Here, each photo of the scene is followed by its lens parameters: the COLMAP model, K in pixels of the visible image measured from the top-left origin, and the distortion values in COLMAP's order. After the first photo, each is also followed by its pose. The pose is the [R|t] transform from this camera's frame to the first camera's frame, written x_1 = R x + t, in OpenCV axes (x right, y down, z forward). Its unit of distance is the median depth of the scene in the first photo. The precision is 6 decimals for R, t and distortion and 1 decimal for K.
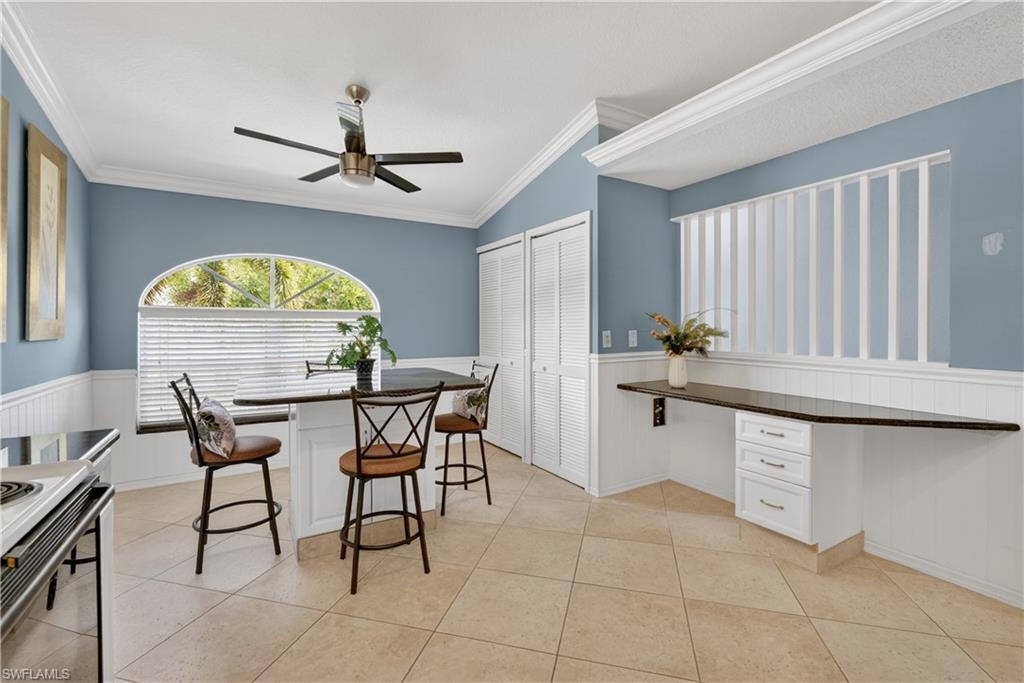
lens RADIAL K [[449.9, 0, 506.8], [0, 449.9, 331.9], [0, 0, 1]] dist [0.001555, 0.000544]
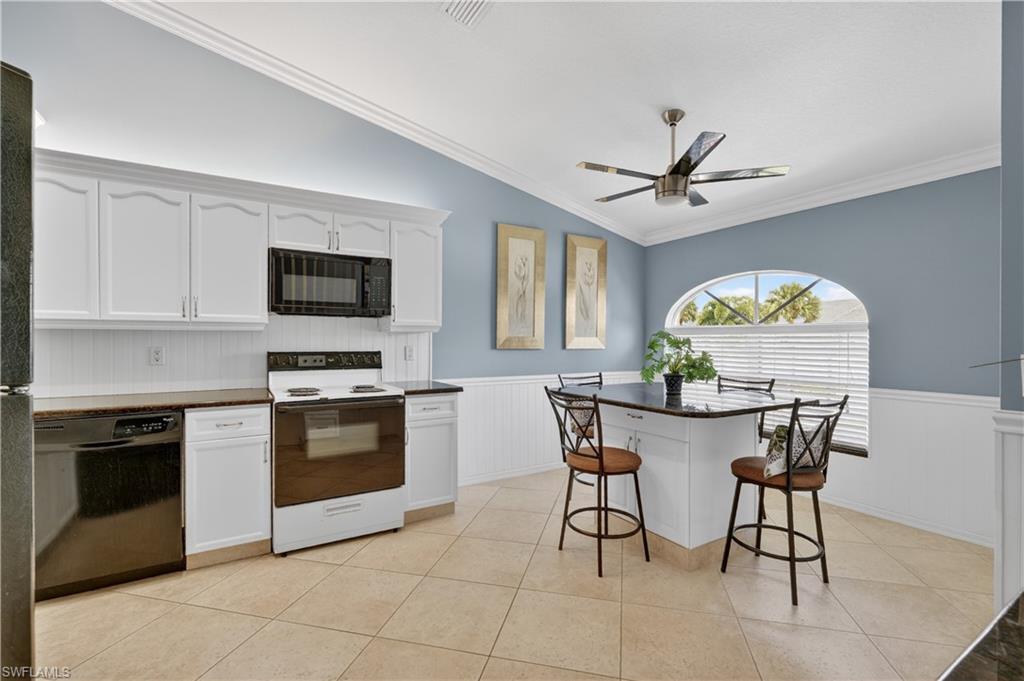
lens RADIAL K [[449.9, 0, 515.7], [0, 449.9, 345.7], [0, 0, 1]] dist [0.001555, 0.000544]
pose [[0.029360, 0.005845, -0.999552, 0.689868], [-0.015851, 0.999860, 0.005381, -0.002049], [0.999443, 0.015686, 0.029449, 0.614673]]
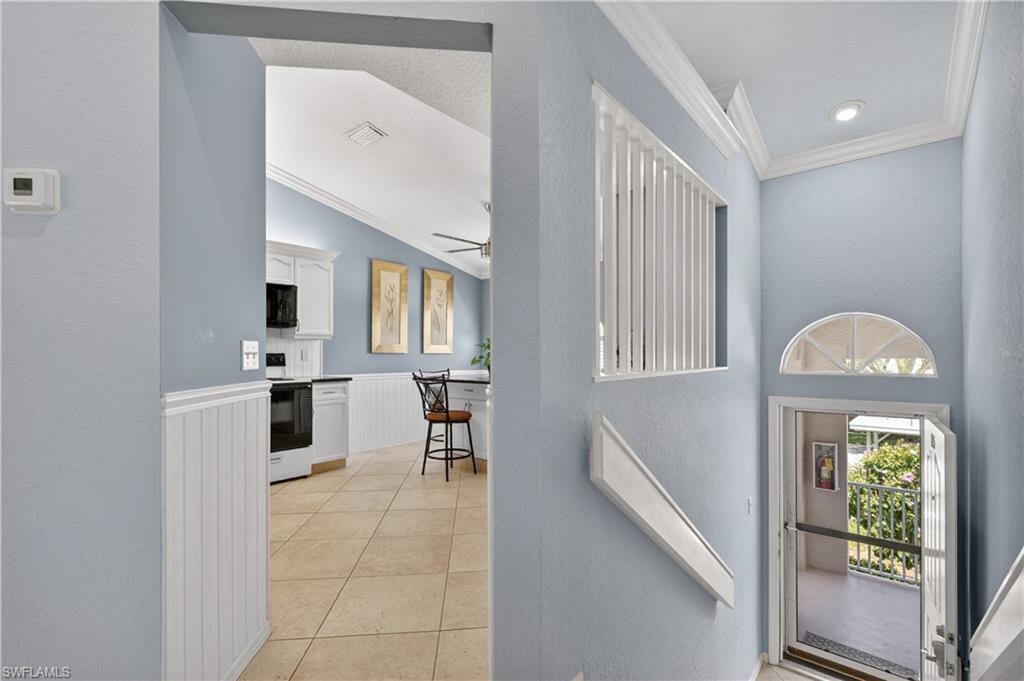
lens RADIAL K [[449.9, 0, 513.7], [0, 449.9, 349.9], [0, 0, 1]] dist [0.001555, 0.000544]
pose [[0.342118, -0.015738, -0.939525, 1.275964], [-0.007936, 0.999776, -0.019638, 0.038222], [0.939623, 0.014175, 0.341916, 0.507873]]
